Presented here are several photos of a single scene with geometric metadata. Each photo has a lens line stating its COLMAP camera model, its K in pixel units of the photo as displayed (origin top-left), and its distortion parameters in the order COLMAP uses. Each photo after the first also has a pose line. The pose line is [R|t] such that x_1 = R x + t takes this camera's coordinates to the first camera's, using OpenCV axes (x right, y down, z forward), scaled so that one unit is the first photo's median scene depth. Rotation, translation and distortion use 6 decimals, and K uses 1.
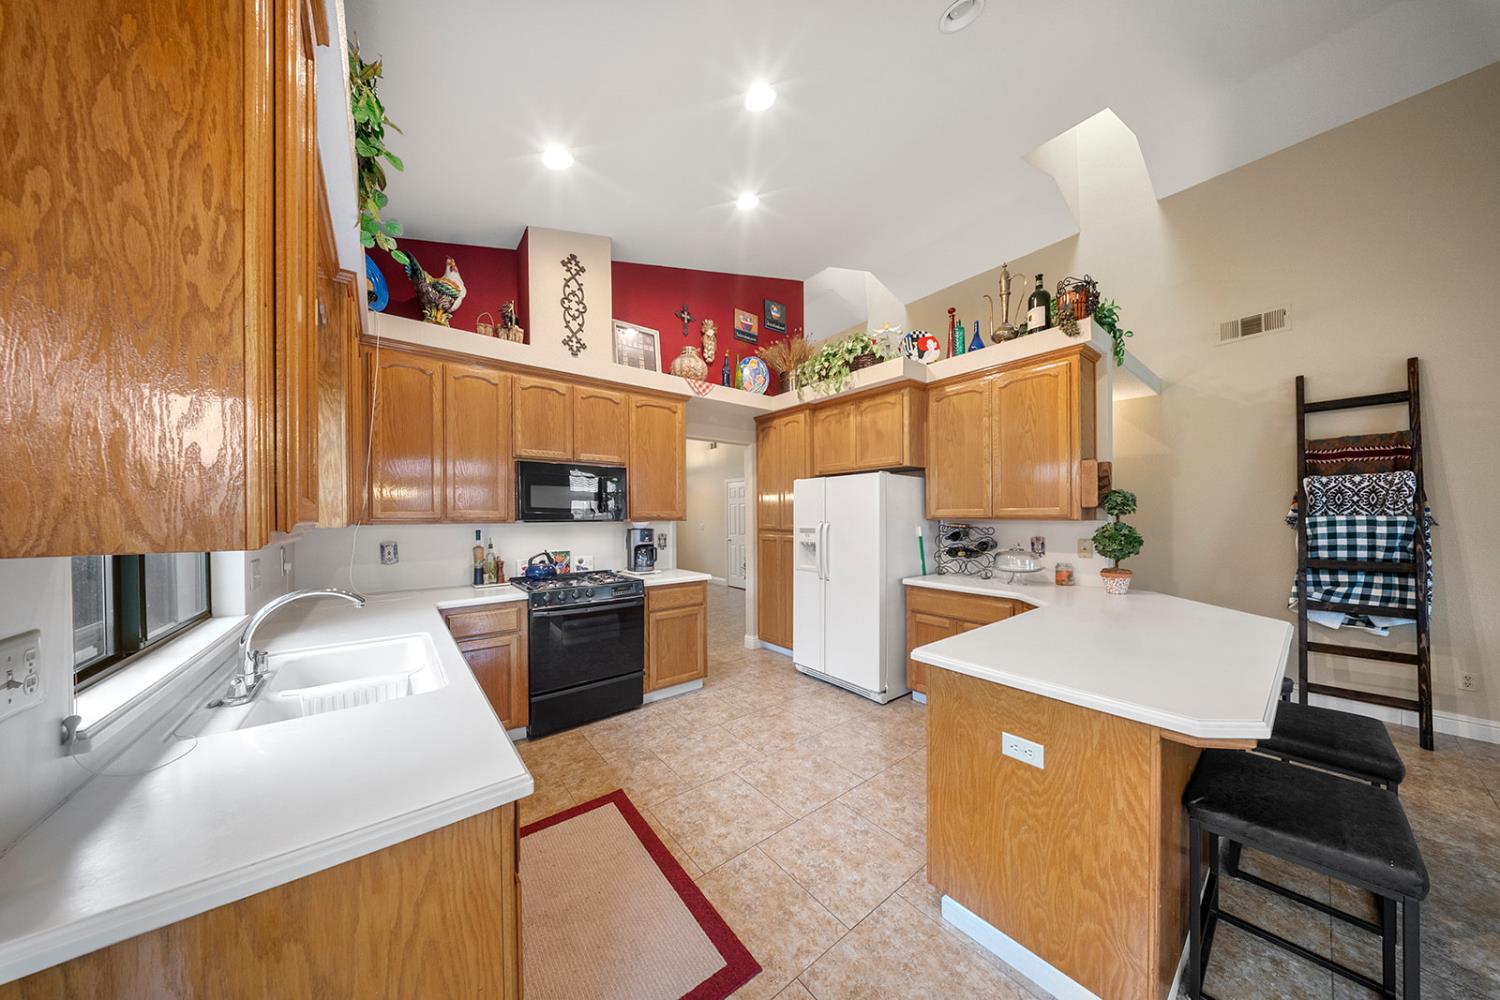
lens RADIAL K [[449.6, 0, 744.8], [0, 449.6, 518.5], [0, 0, 1]] dist [-0.000973, -0.000294]
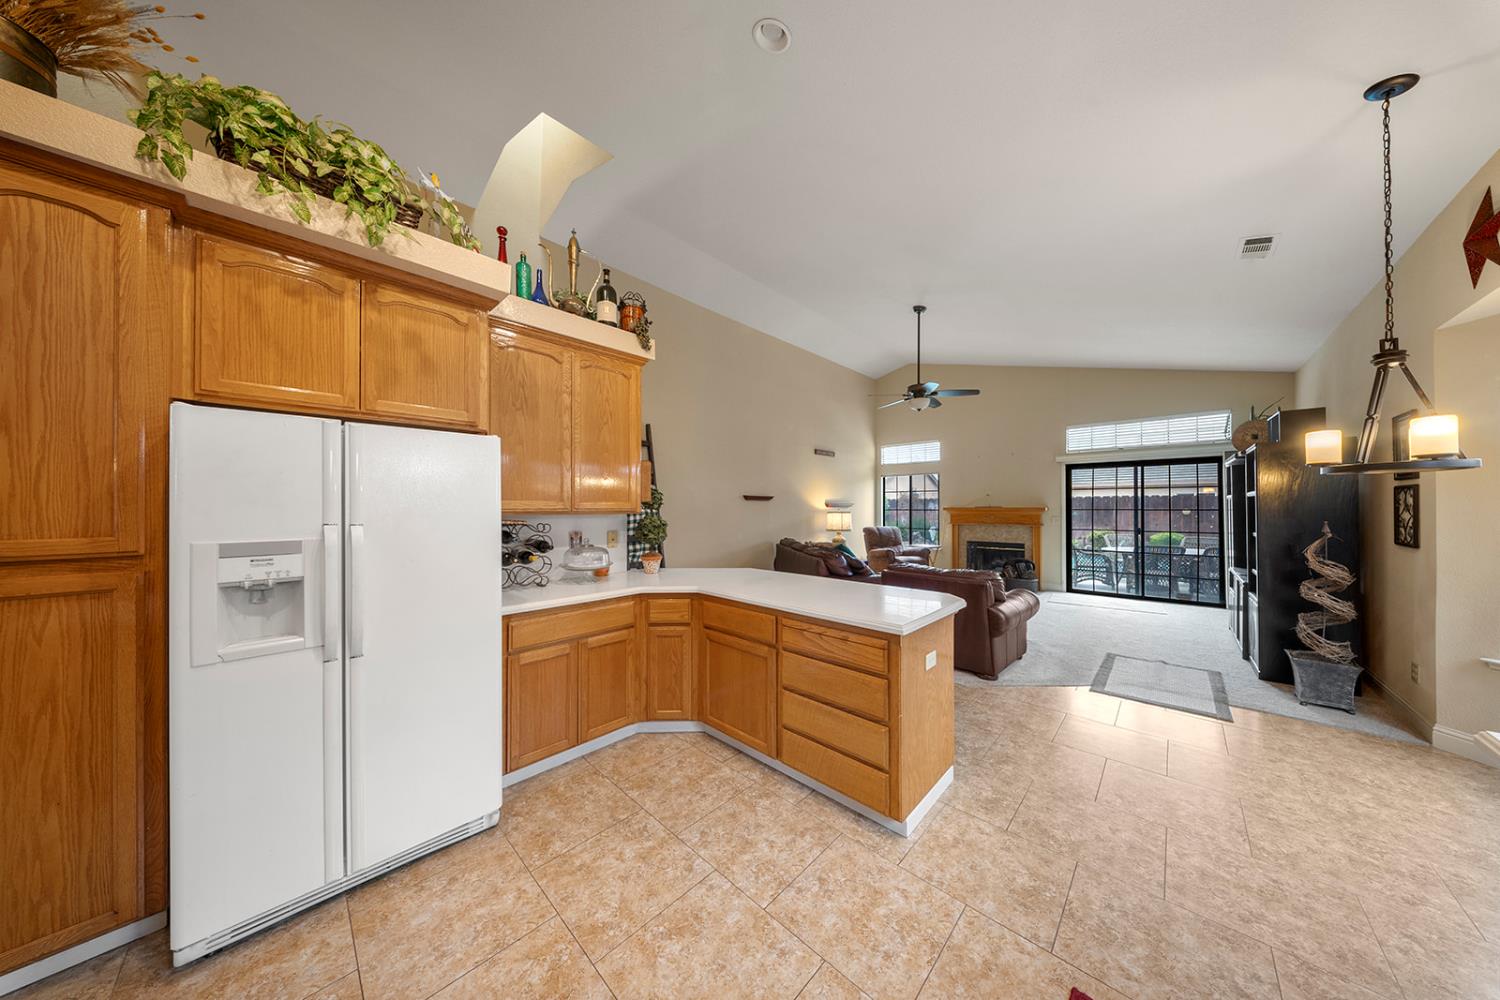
lens RADIAL K [[449.6, 0, 744.6], [0, 449.6, 503.6], [0, 0, 1]] dist [-0.000973, -0.000294]
pose [[-0.142603, 0.013214, 0.989692, -0.364967], [0.009517, 0.999883, -0.011979, -0.003519], [-0.989734, 0.007711, -0.142712, 0.819456]]
